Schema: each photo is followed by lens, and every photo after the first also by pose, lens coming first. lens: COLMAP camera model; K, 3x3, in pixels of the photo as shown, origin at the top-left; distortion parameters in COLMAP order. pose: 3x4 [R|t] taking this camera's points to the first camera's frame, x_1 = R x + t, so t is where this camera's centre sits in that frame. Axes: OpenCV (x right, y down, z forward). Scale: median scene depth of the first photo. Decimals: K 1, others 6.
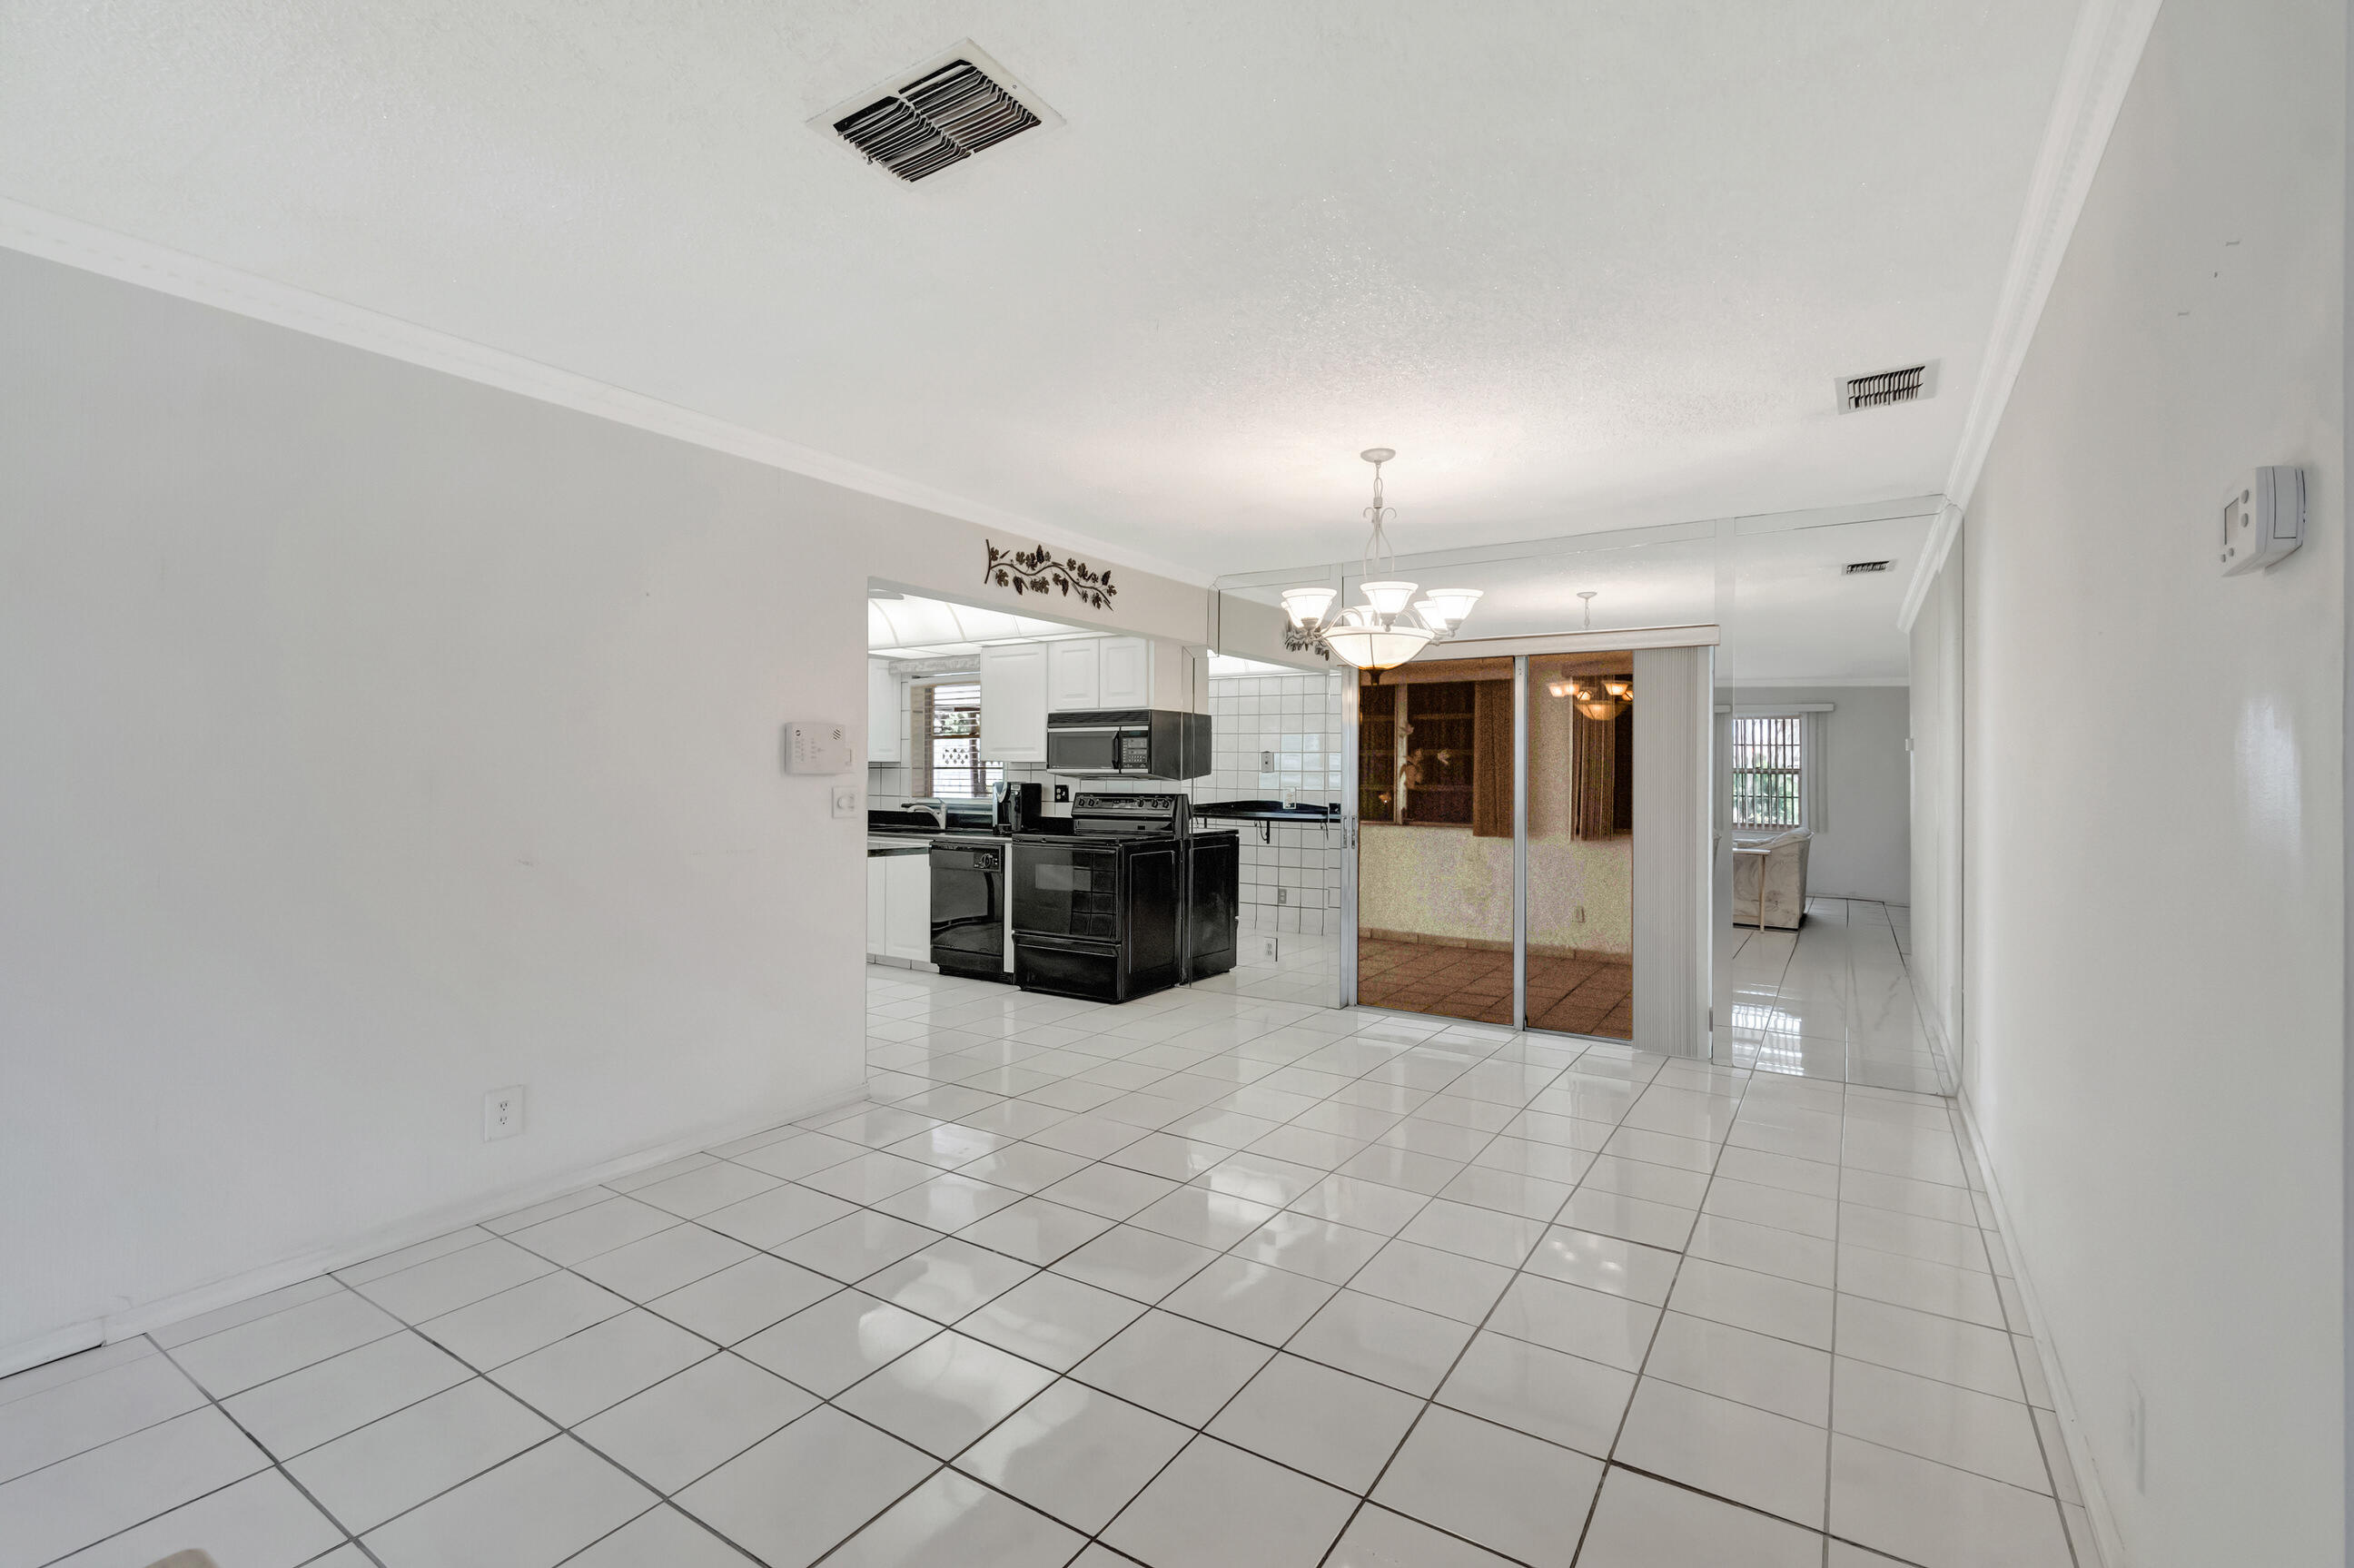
lens RADIAL K [[1048.4, 0, 1167.4], [0, 1048.4, 773.2], [0, 0, 1]] dist [0.008900, -0.004969]
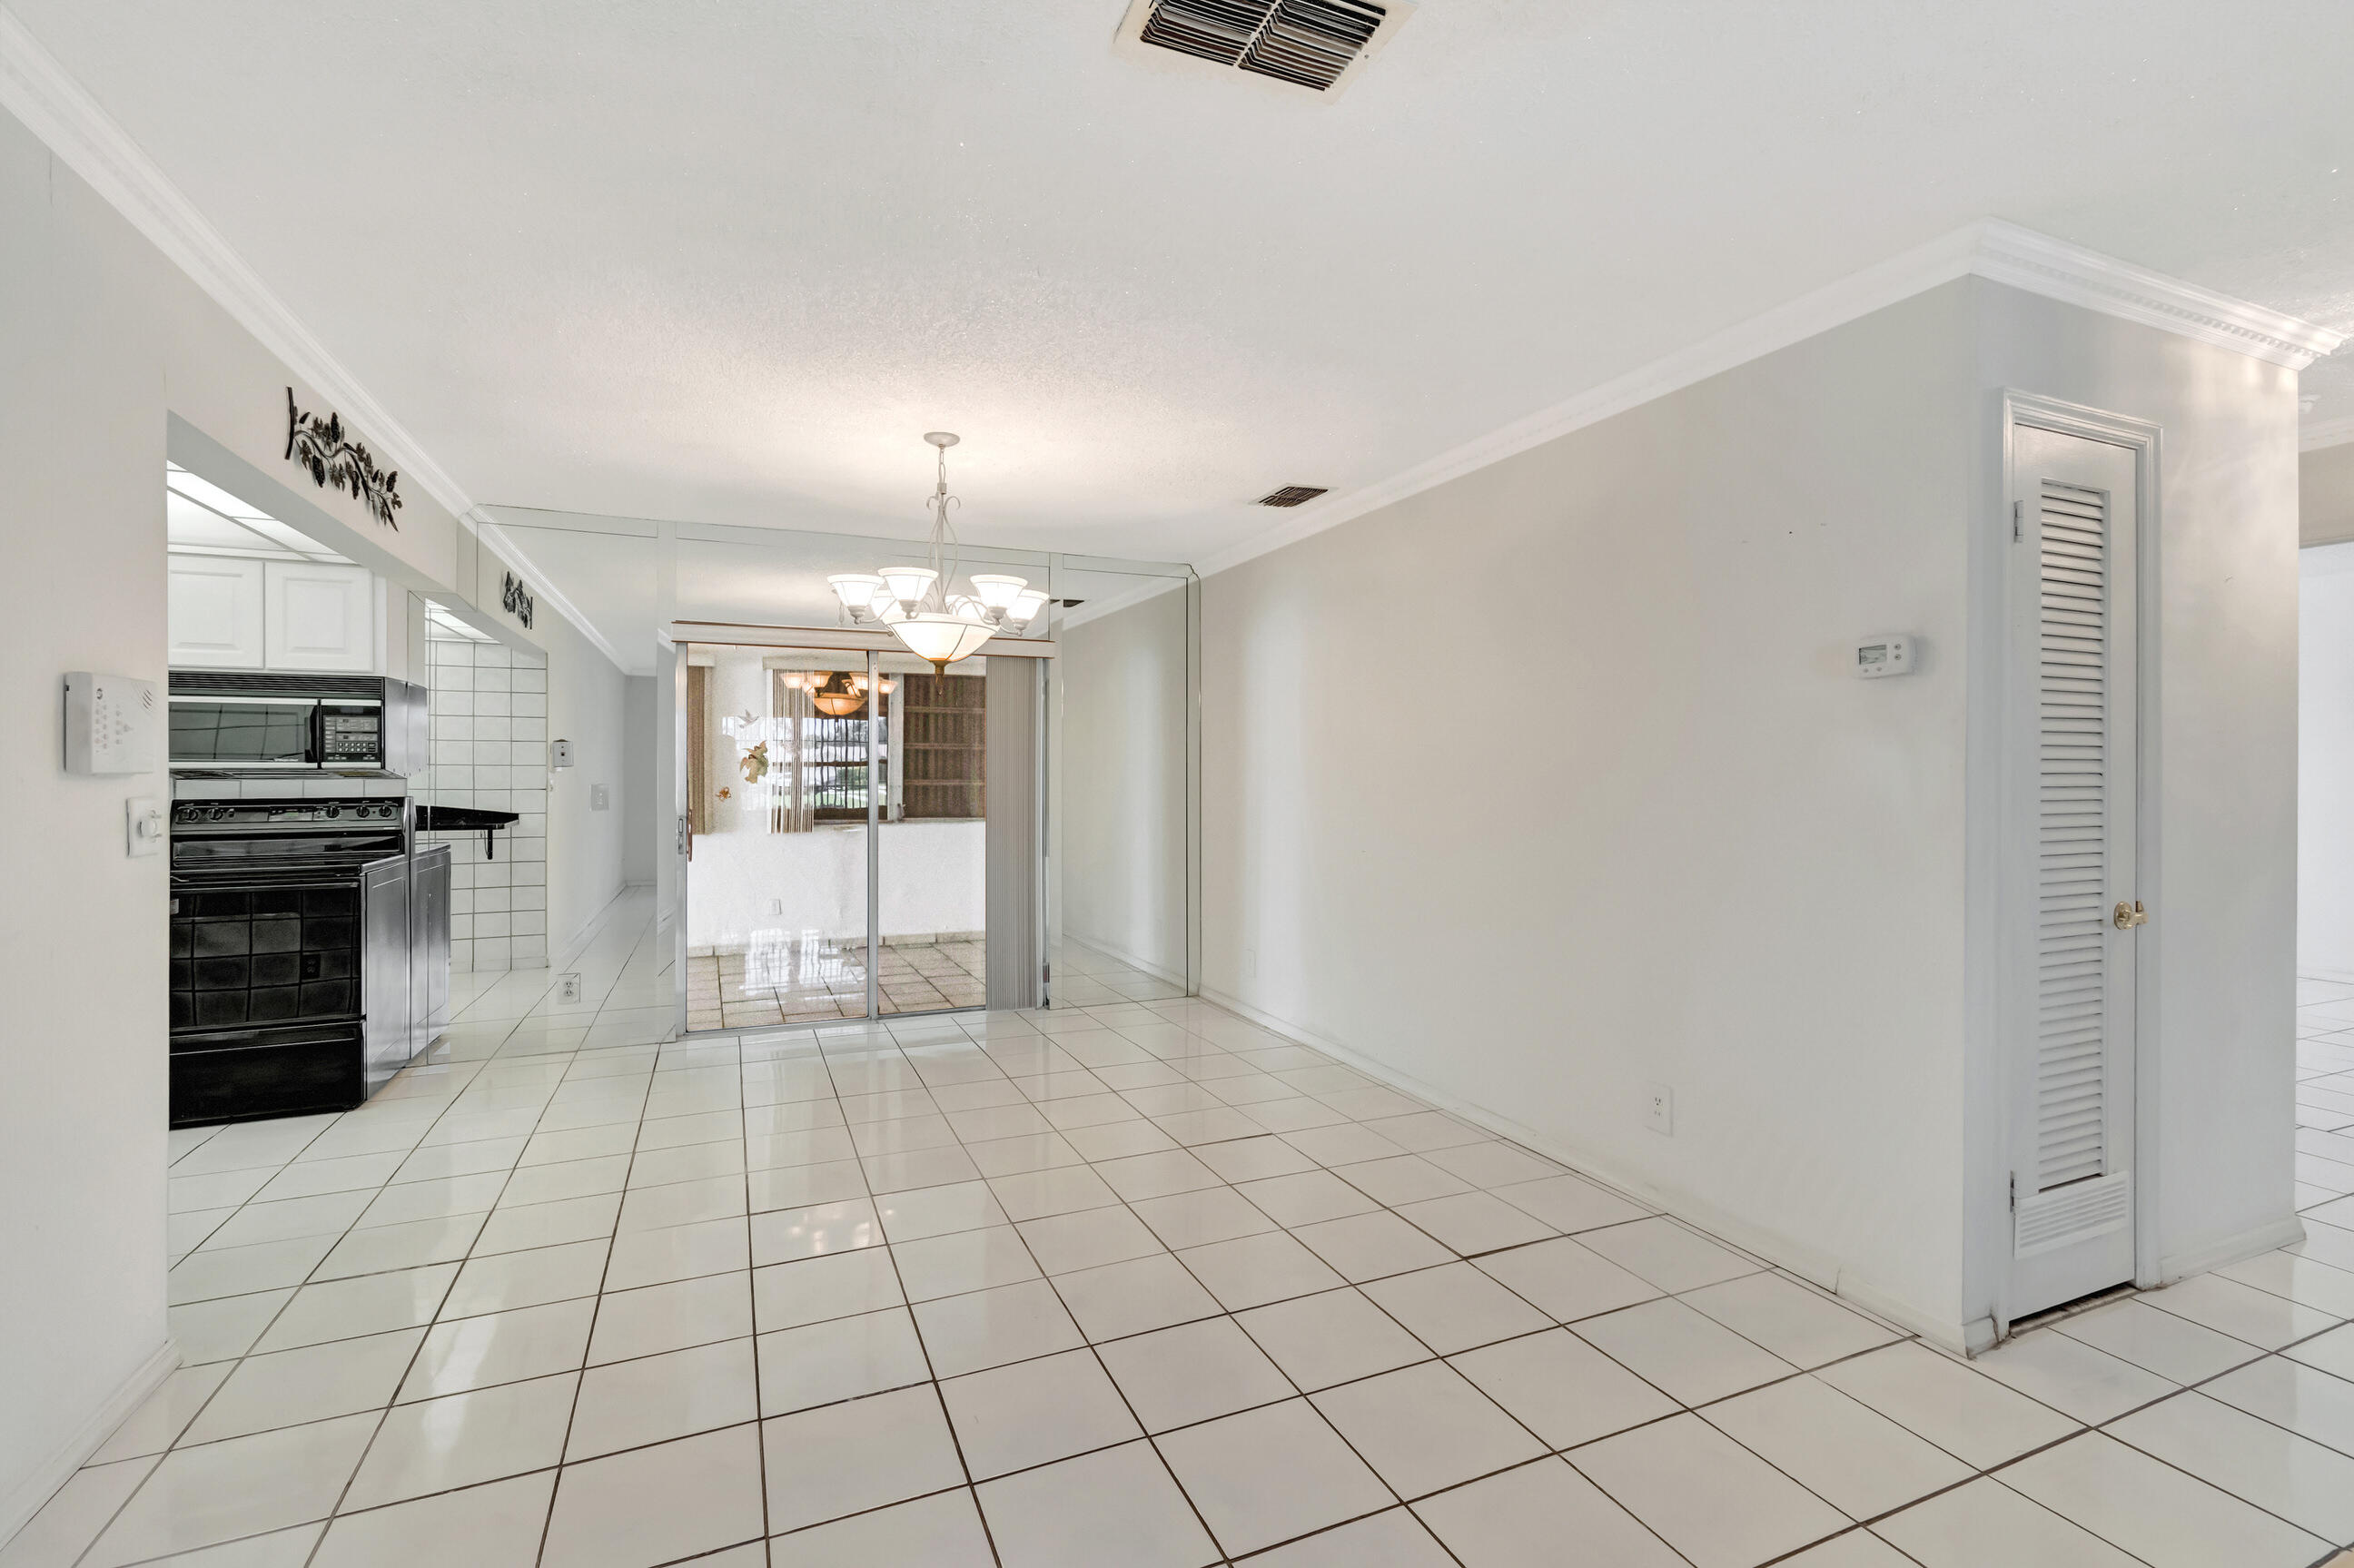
lens RADIAL K [[1048.4, 0, 1174.9], [0, 1048.4, 762.0], [0, 0, 1]] dist [0.008900, -0.004969]
pose [[0.554242, -0.000612, 0.832355, -0.292600], [0.003507, 0.999993, -0.001599, -0.001261], [-0.832348, 0.003805, 0.554240, 0.169292]]
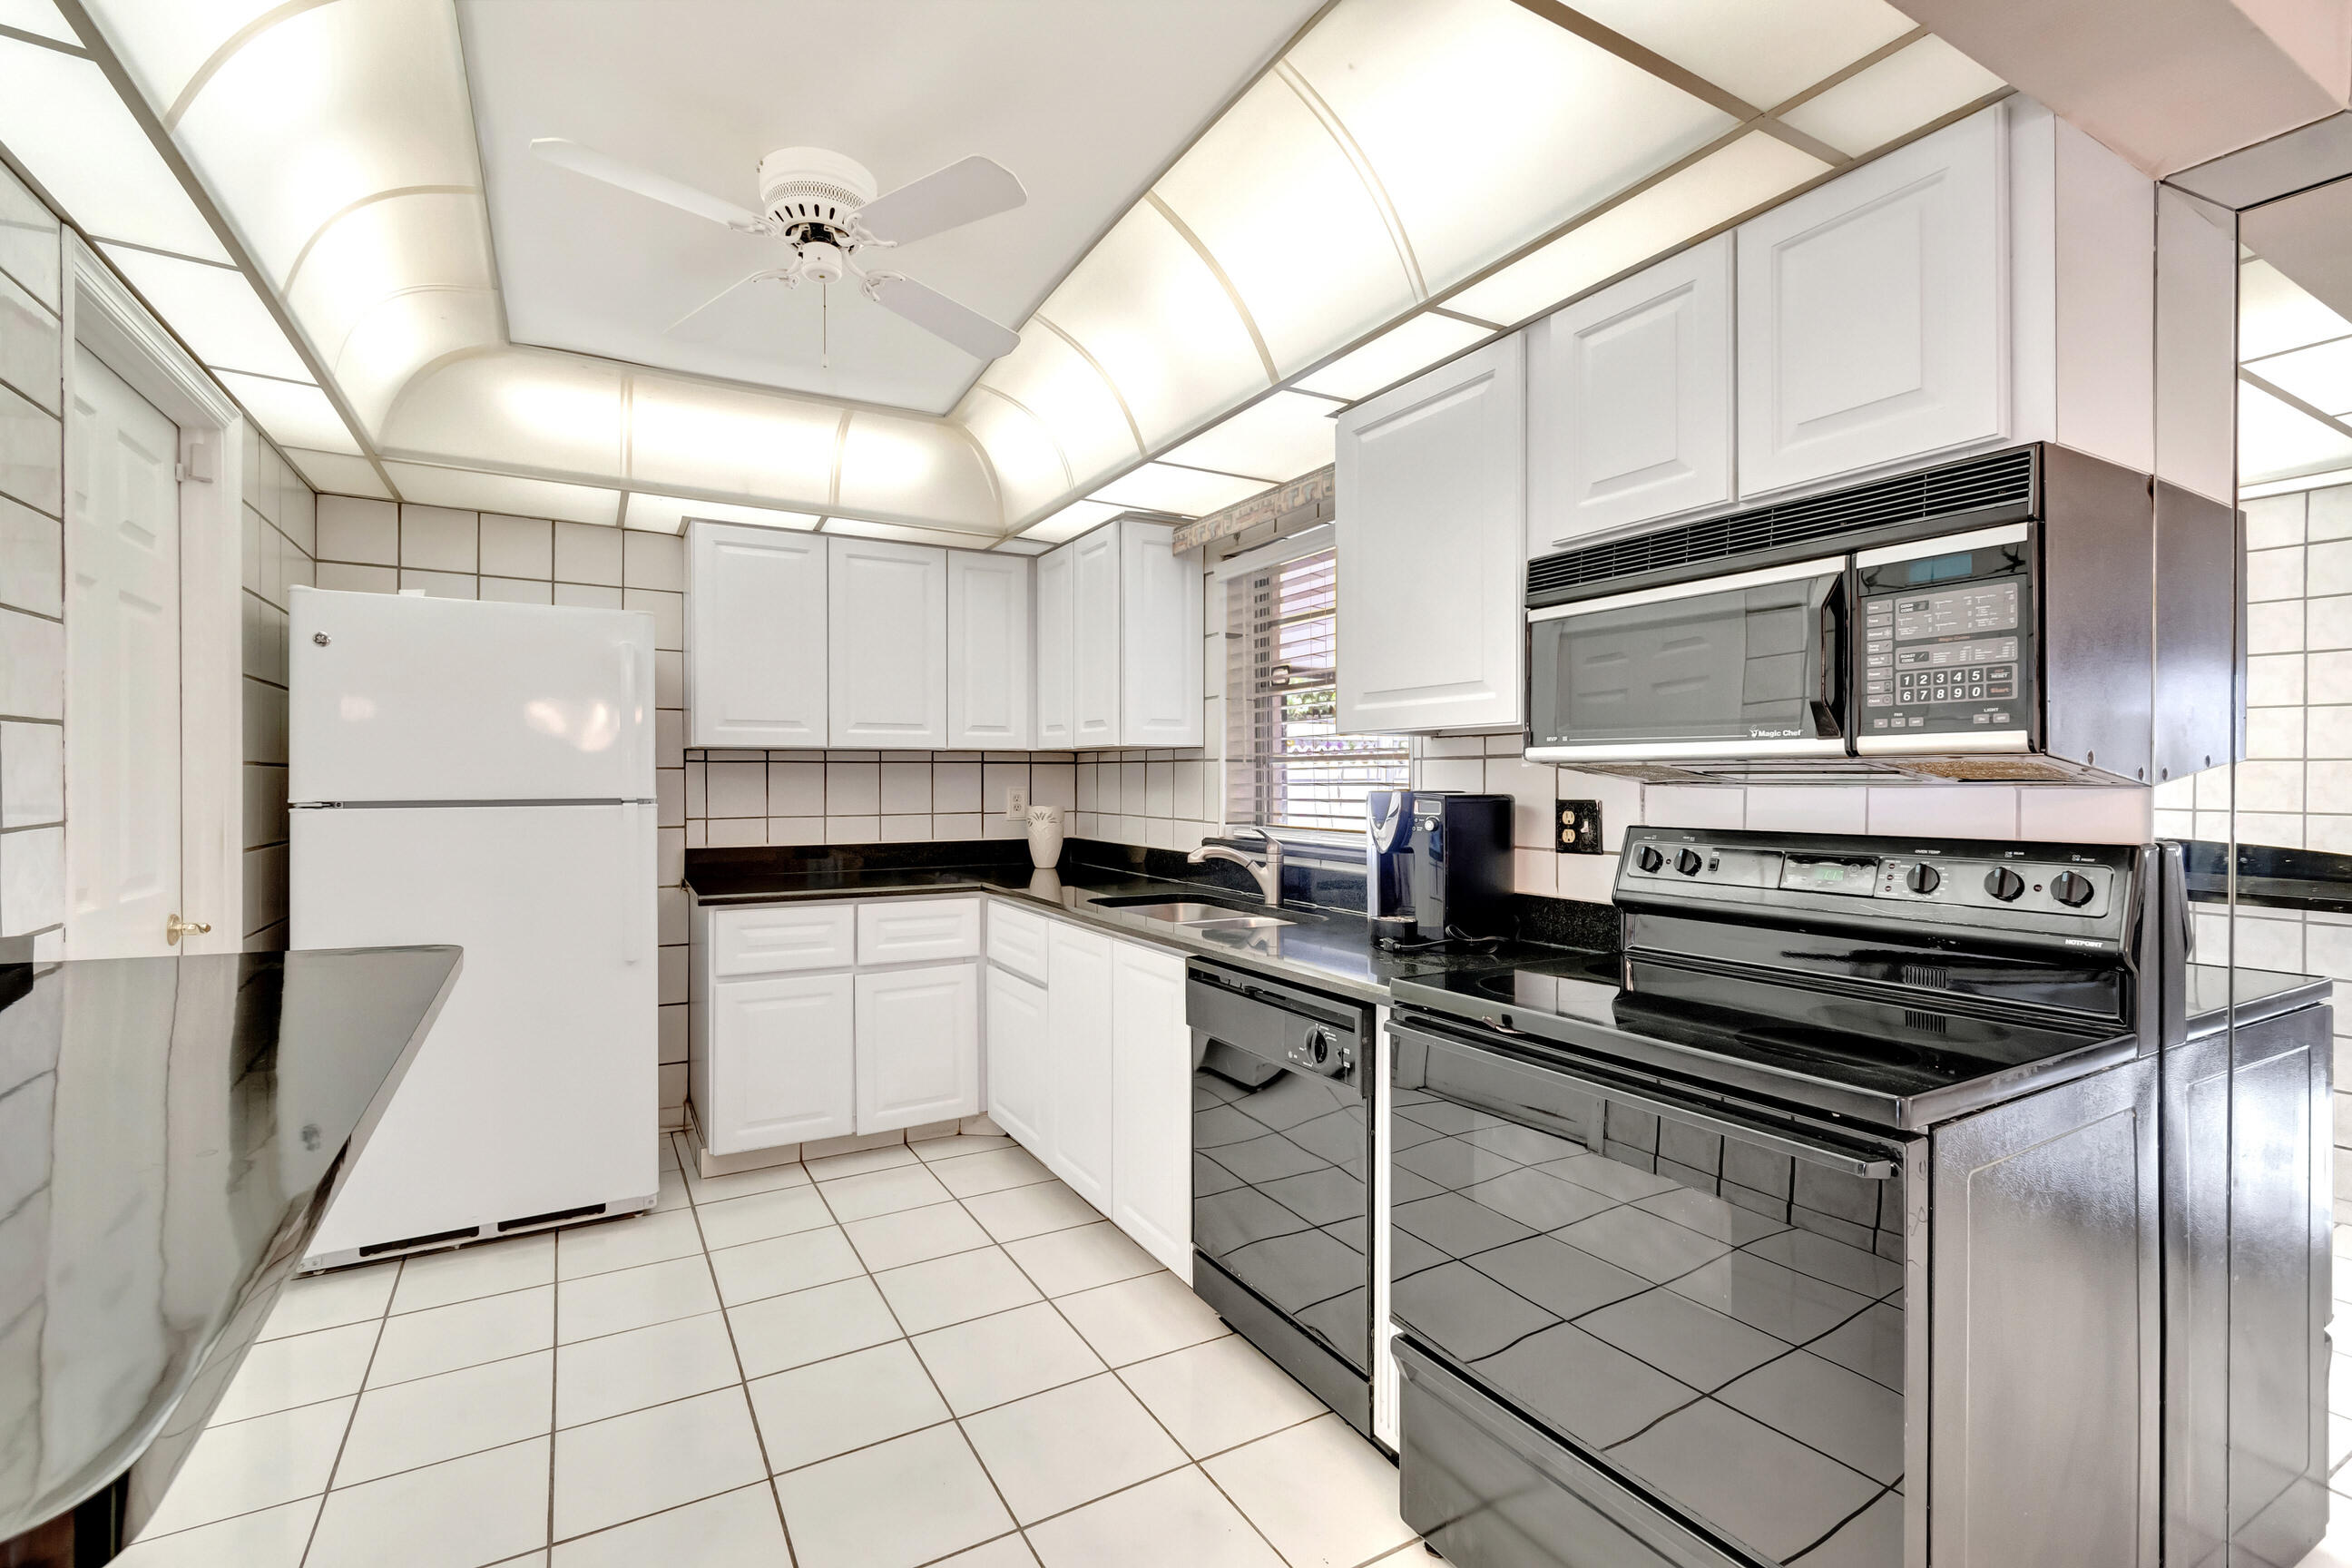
lens RADIAL K [[1047.6, 0, 1166.5], [0, 1047.6, 775.1], [0, 0, 1]] dist [0.008900, -0.004969]
pose [[0.888846, -0.006404, -0.458162, -0.070963], [0.005509, 0.999979, -0.003289, 0.004345], [0.458173, 0.000399, 0.888863, 0.705241]]
